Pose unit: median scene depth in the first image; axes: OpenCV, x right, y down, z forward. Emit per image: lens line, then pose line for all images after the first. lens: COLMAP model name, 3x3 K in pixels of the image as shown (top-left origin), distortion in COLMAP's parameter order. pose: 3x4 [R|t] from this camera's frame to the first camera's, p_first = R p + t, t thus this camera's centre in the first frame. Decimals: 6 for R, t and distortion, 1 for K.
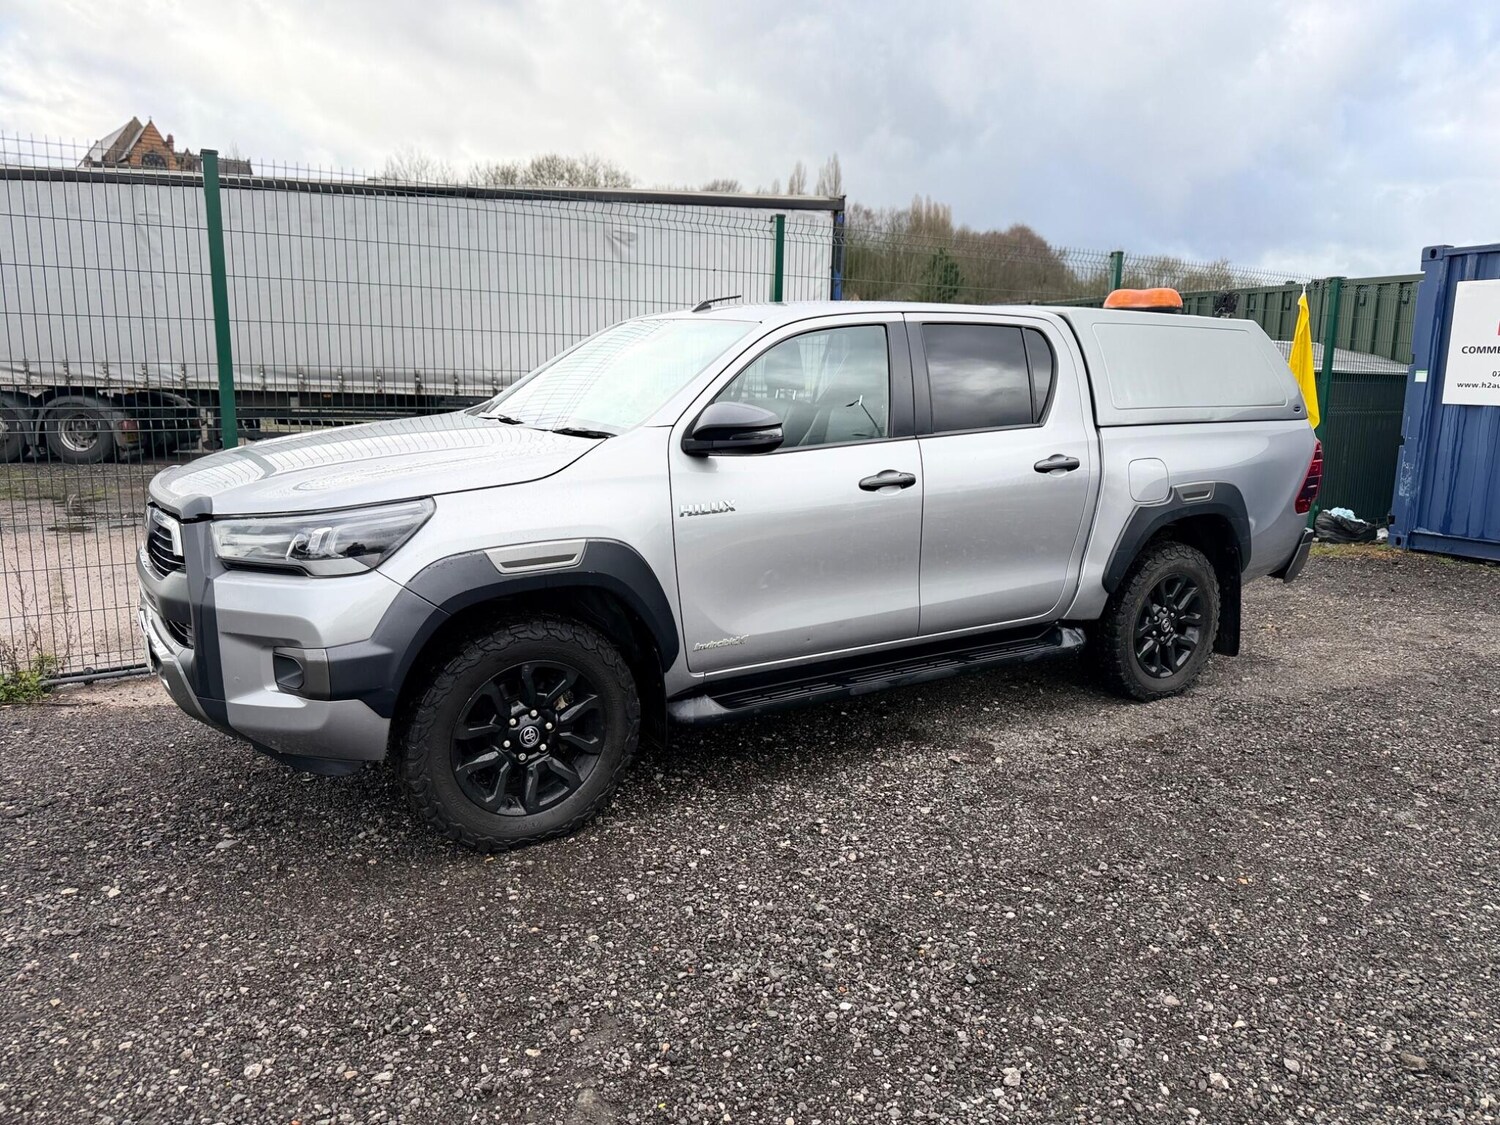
lens RADIAL K [[1045.9, 0, 741.6], [0, 1045.9, 553.8], [0, 0, 1]] dist [0.016026, -0.015765]
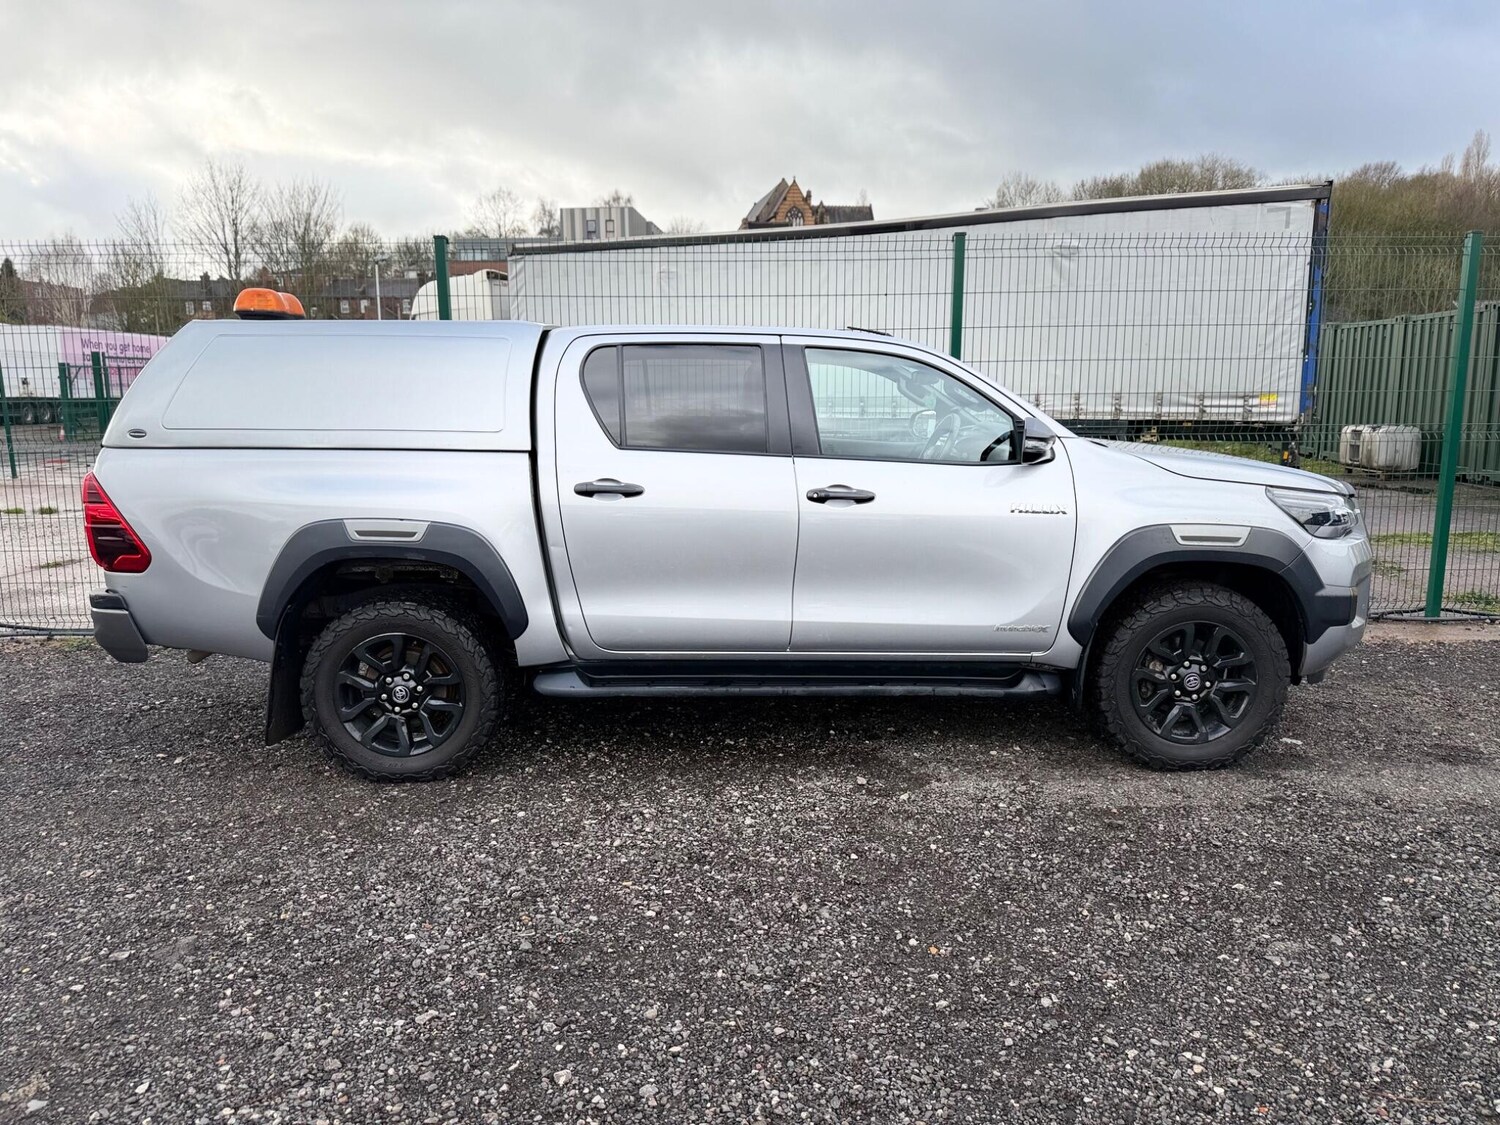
lens RADIAL K [[1043.1, 0, 752.1], [0, 1043.1, 564.9], [0, 0, 1]] dist [0.017429, -0.015640]
pose [[0.857285, 0.061976, -0.511099, 0.789821], [-0.066131, 0.997760, 0.010065, -0.020151], [0.510578, 0.025171, 0.859463, 0.133378]]
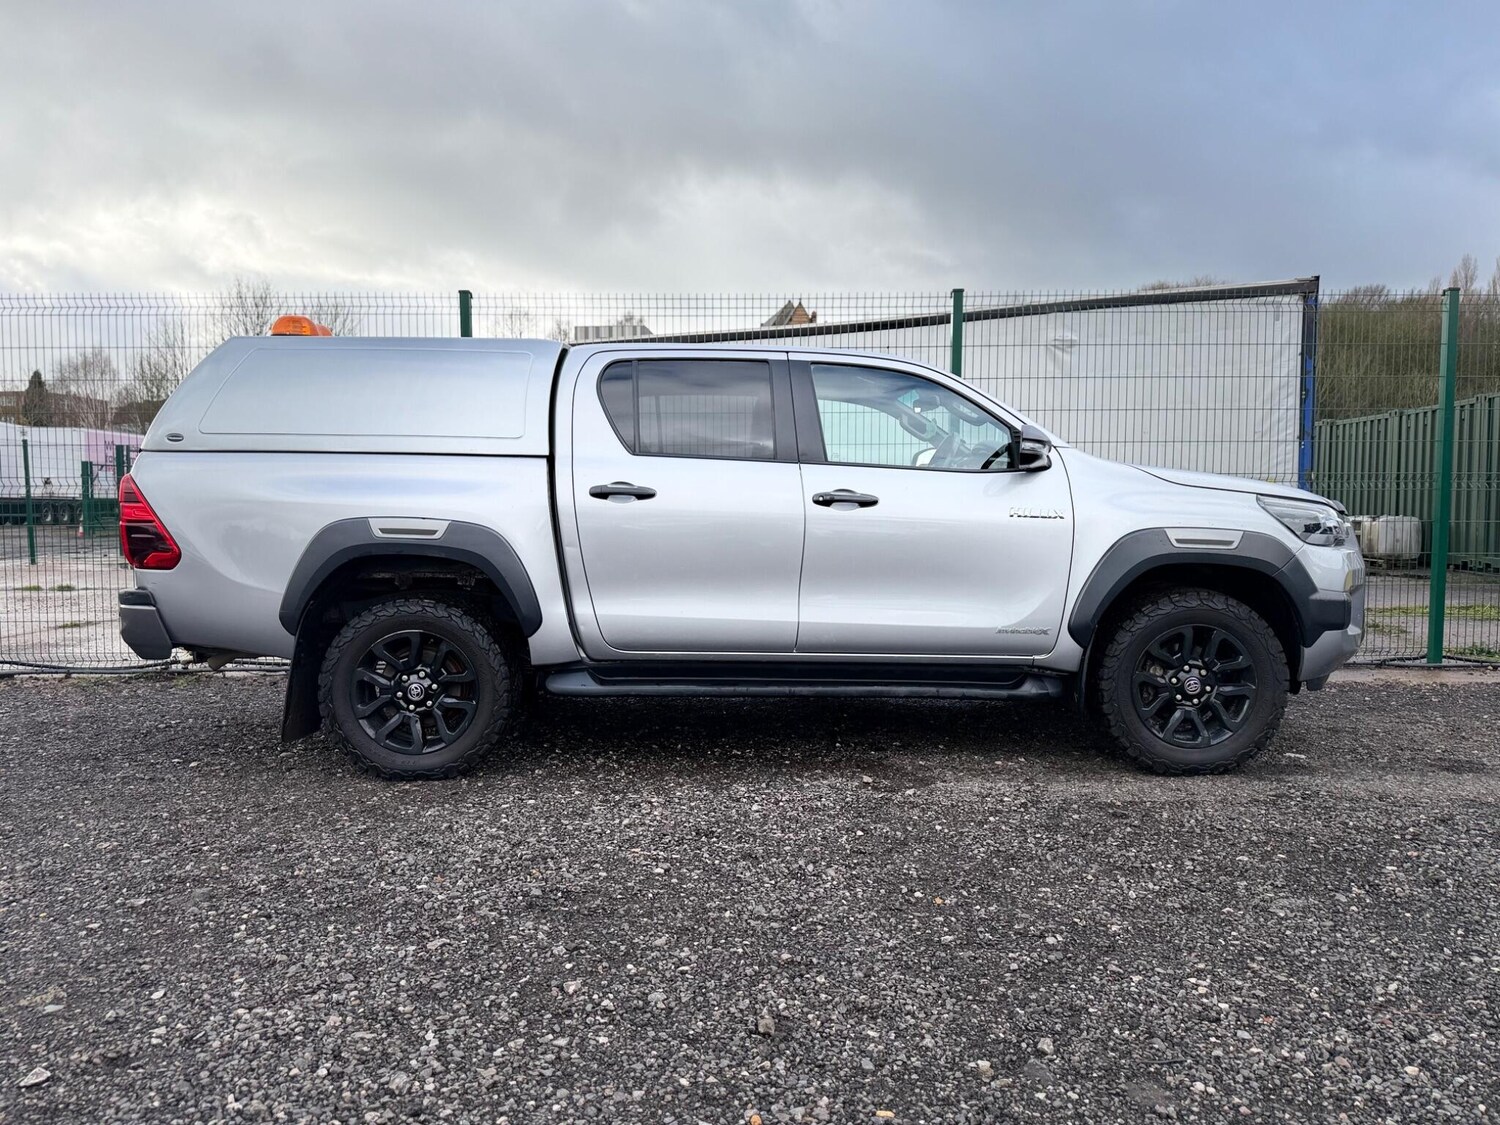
lens RADIAL K [[1041.3, 0, 749.7], [0, 1041.3, 572.2], [0, 0, 1]] dist [0.023908, -0.022750]
pose [[0.852946, 0.014601, -0.521795, 0.813562], [-0.071143, 0.993533, -0.088492, 0.118989], [0.517129, 0.112601, 0.848469, 0.107629]]
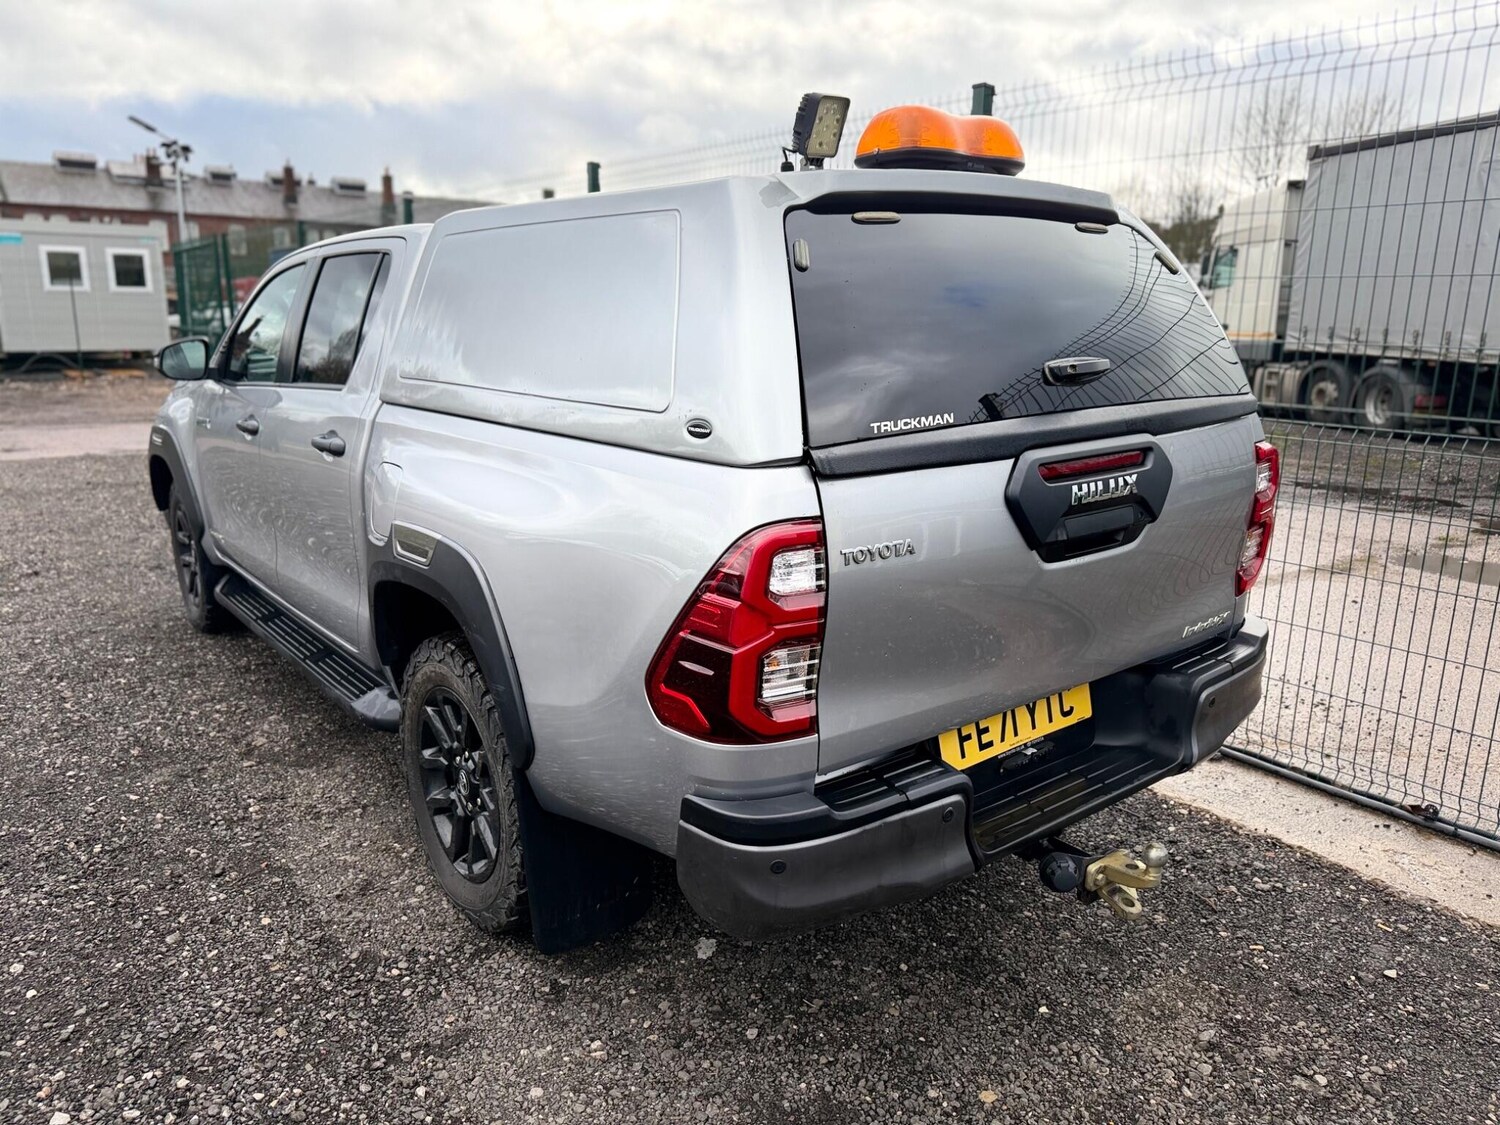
lens RADIAL K [[1051.0, 0, 744.9], [0, 1051.0, 558.4], [0, 0, 1]] dist [0.016092, -0.020290]
pose [[0.112122, 0.209646, -0.971327, 1.462335], [-0.185479, 0.964727, 0.186812, -0.274691], [0.976231, 0.159216, 0.147052, 1.639997]]
